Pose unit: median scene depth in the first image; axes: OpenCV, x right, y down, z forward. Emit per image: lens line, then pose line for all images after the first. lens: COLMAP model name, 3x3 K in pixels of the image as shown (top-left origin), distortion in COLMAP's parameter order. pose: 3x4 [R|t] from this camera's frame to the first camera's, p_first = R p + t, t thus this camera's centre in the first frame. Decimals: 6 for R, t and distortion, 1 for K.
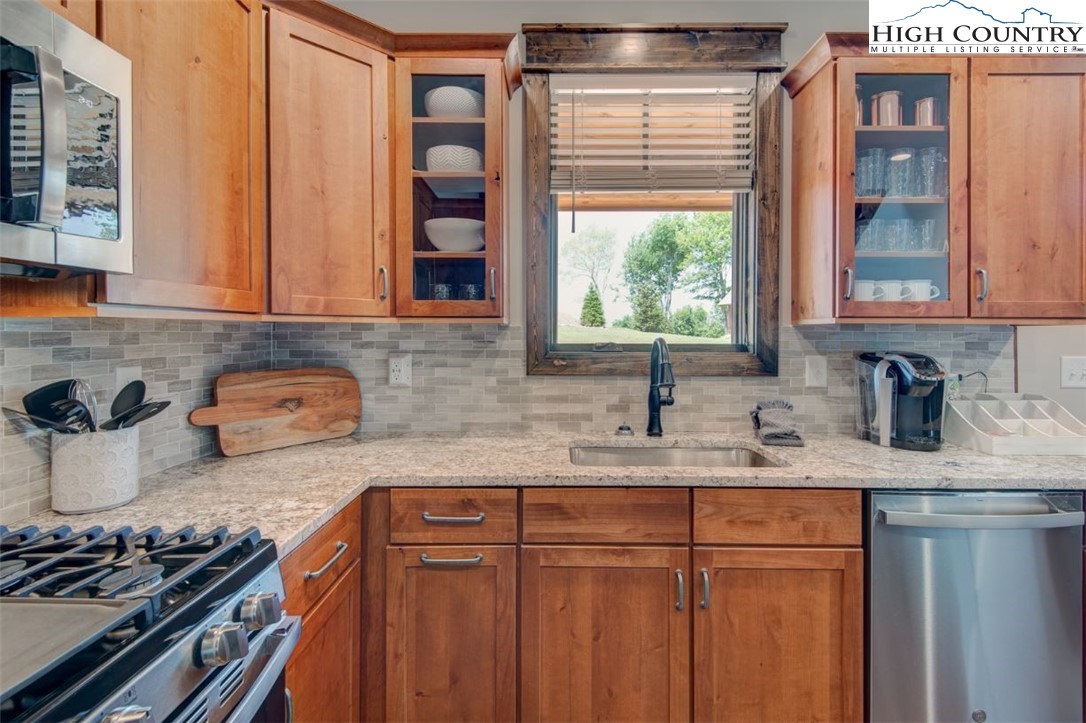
lens RADIAL K [[497.6, 0, 567.5], [0, 497.6, 331.3], [0, 0, 1]] dist [0.030611, -0.017135]
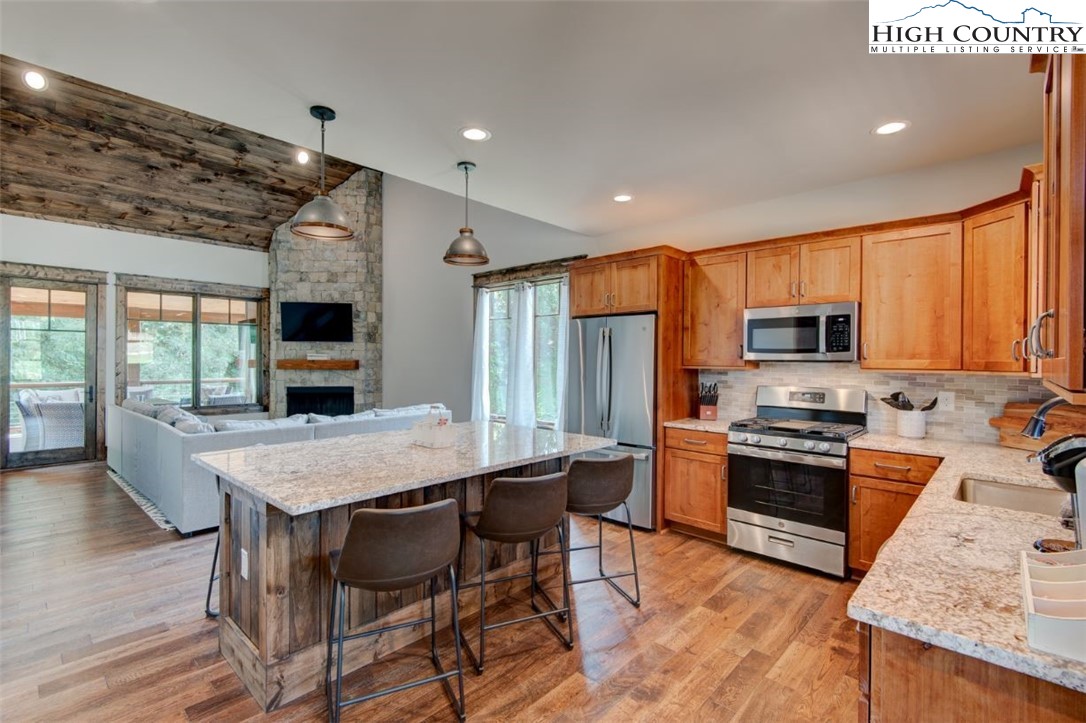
lens RADIAL K [[497.6, 0, 552.1], [0, 497.6, 359.3], [0, 0, 1]] dist [0.030611, -0.017135]
pose [[-0.664480, -0.006596, -0.747277, 1.702306], [-0.009462, 0.999955, -0.000413, -0.050987], [0.747246, 0.006797, -0.664512, 0.915411]]
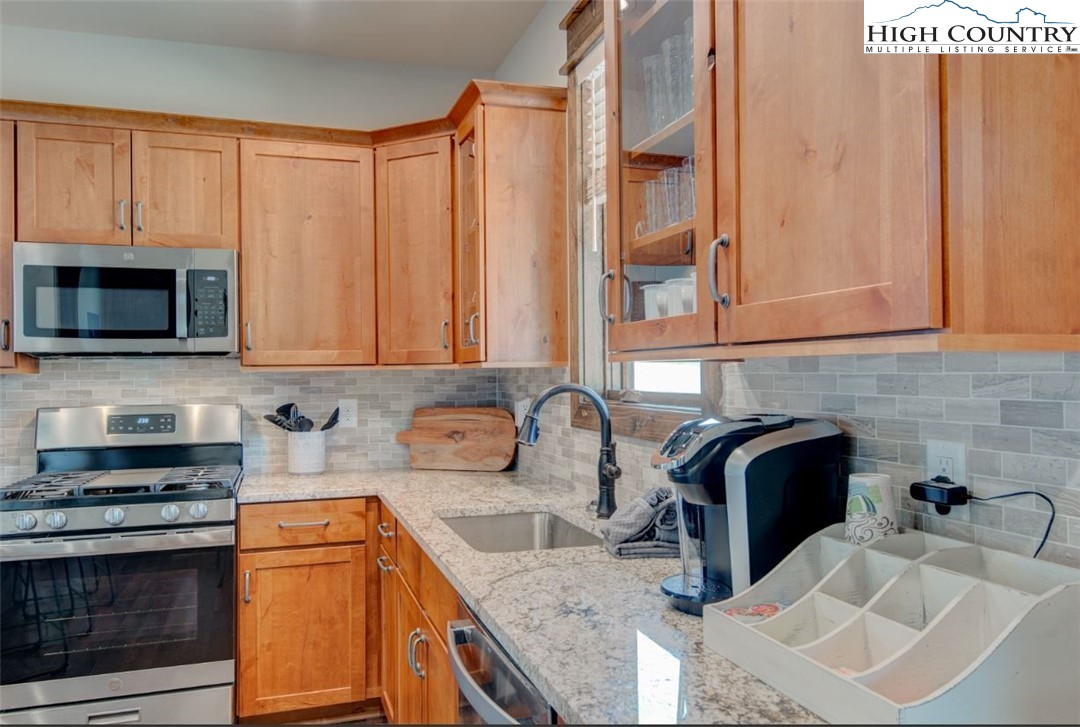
lens RADIAL K [[811.1, 0, 534.8], [0, 811.1, 360.8], [0, 0, 1]] dist [0.024492, -0.021537]
pose [[0.307077, -0.019315, -0.951489, 1.405297], [0.011773, 0.999795, -0.016496, -0.002046], [0.951612, -0.006136, 0.307242, 0.590168]]
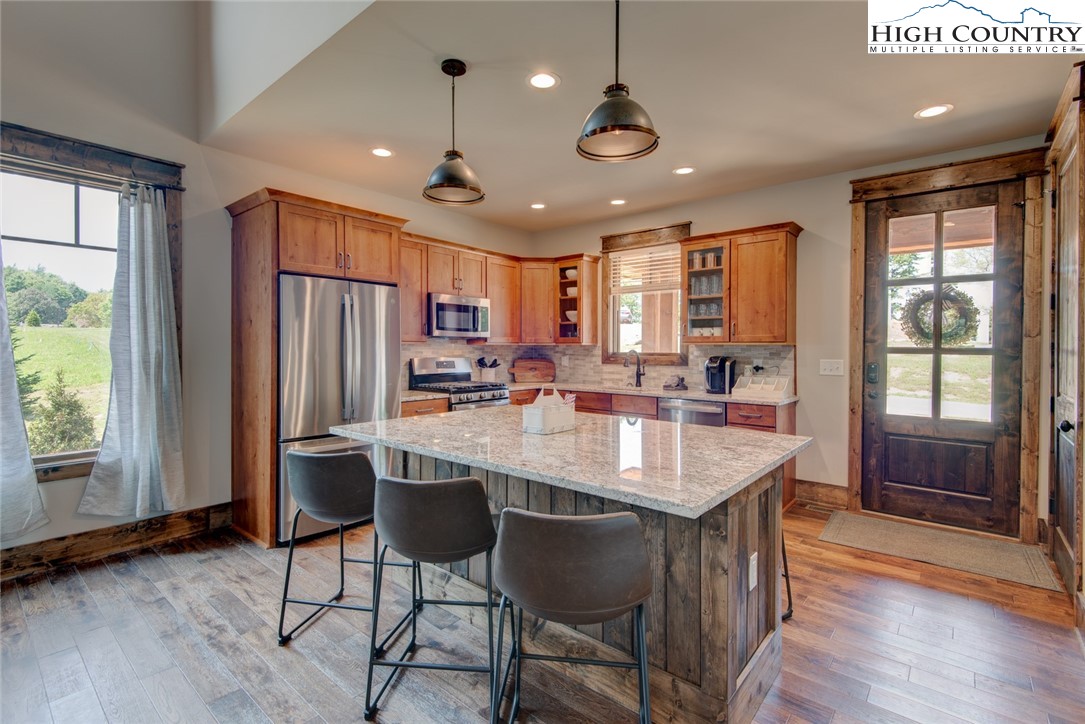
lens RADIAL K [[497.1, 0, 543.9], [0, 497.1, 349.0], [0, 0, 1]] dist [0.030611, -0.017135]
pose [[0.763195, 0.002611, -0.646163, 1.651801], [-0.001289, 0.999996, 0.002517, 0.001832], [0.646167, -0.001088, 0.763196, -1.481364]]
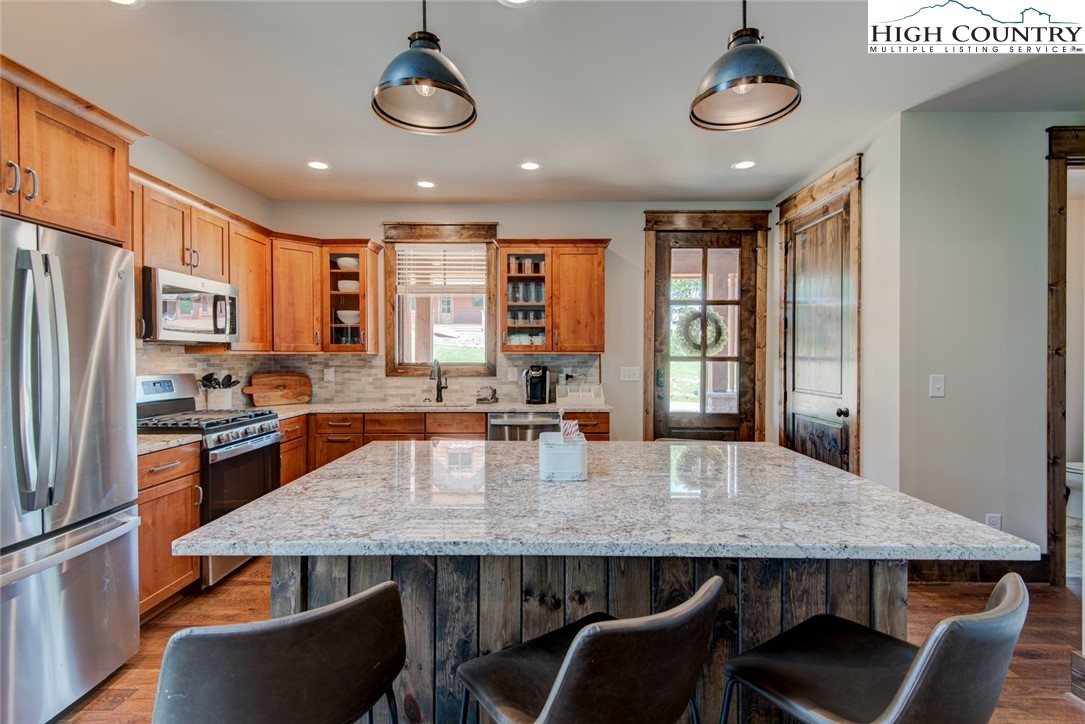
lens RADIAL K [[497.1, 0, 552.4], [0, 497.1, 355.0], [0, 0, 1]] dist [0.030611, -0.017135]
pose [[0.999990, -0.002175, -0.003797, 0.778608], [0.002180, 0.999997, 0.001228, -0.011333], [0.003794, -0.001237, 0.999992, -1.430961]]
